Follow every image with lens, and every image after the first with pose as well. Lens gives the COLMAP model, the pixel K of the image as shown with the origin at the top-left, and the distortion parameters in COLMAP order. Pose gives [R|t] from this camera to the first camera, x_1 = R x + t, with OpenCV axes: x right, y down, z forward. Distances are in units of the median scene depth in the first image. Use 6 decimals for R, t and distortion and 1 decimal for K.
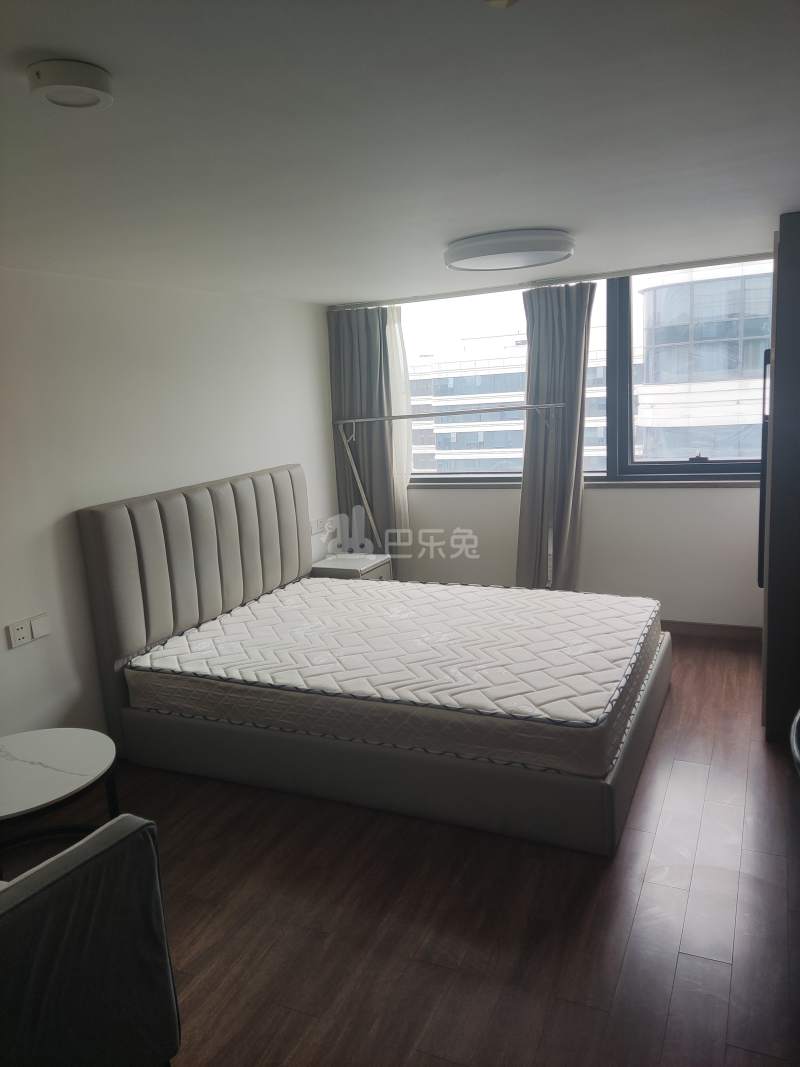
lens RADIAL K [[798.4, 0, 400.0], [0, 798.4, 533.5], [0, 0, 1]] dist [-0.002821, -0.002969]
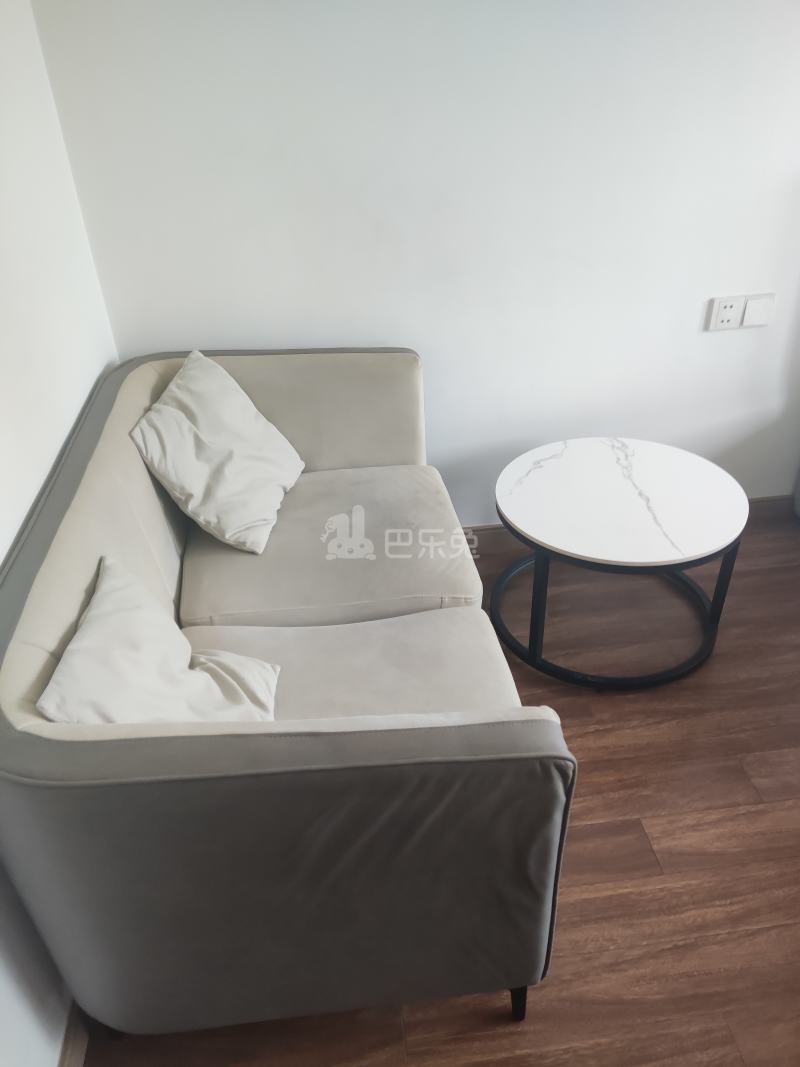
lens RADIAL K [[798.4, 0, 400.0], [0, 798.4, 533.5], [0, 0, 1]] dist [-0.002821, -0.002969]
pose [[0.522734, 0.507734, -0.684803, -0.037951], [-0.148425, 0.845228, 0.513380, -0.045195], [0.839475, -0.166719, 0.517190, 0.434046]]
